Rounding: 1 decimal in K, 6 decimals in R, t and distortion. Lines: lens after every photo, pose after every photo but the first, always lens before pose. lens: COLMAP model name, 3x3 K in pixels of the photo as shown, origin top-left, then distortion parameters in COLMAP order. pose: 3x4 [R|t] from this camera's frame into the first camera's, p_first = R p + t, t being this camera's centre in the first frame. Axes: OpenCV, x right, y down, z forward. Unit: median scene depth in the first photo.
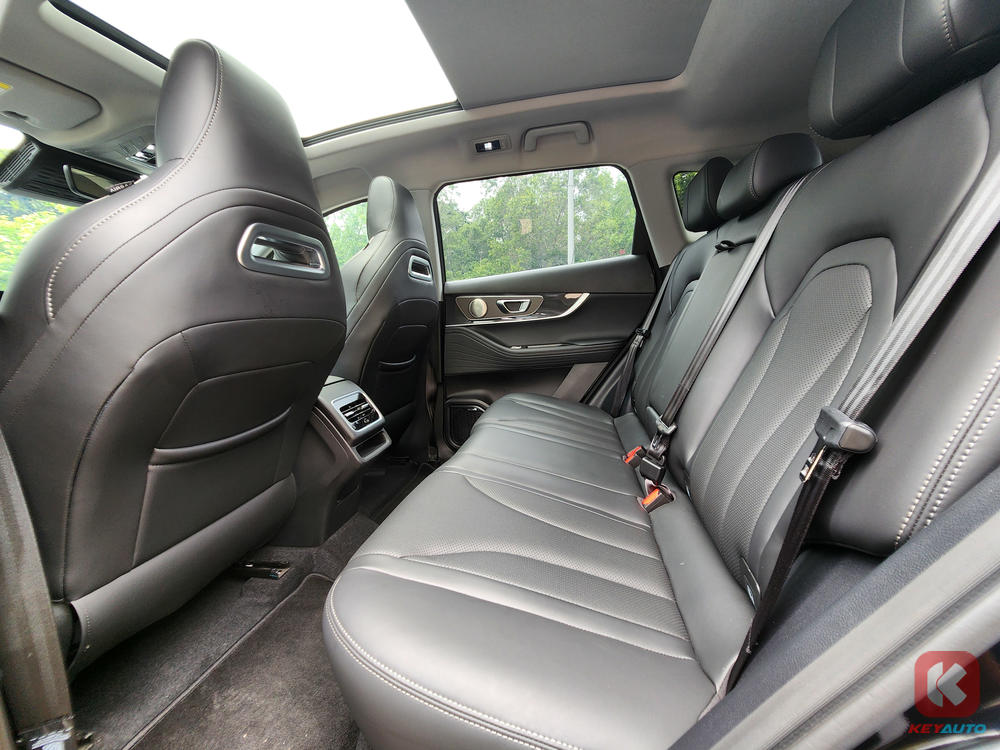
lens RADIAL K [[406.1, 0, 500.0], [0, 406.1, 375.0], [0, 0, 1]] dist [-0.000468, -0.000133]
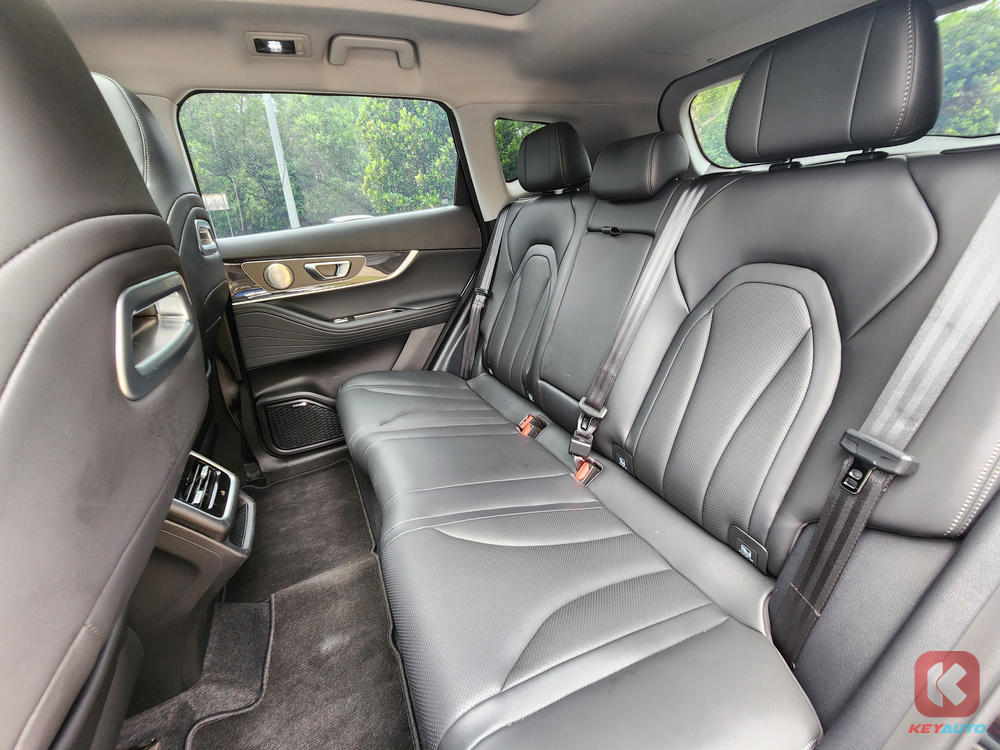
lens RADIAL K [[406.1, 0, 500.0], [0, 406.1, 375.0], [0, 0, 1]] dist [-0.000468, -0.000133]
pose [[0.807948, -0.222282, 0.545721, -0.192808], [0.111677, 0.967099, 0.228578, -0.125337], [-0.578575, -0.123734, 0.806189, 0.142894]]
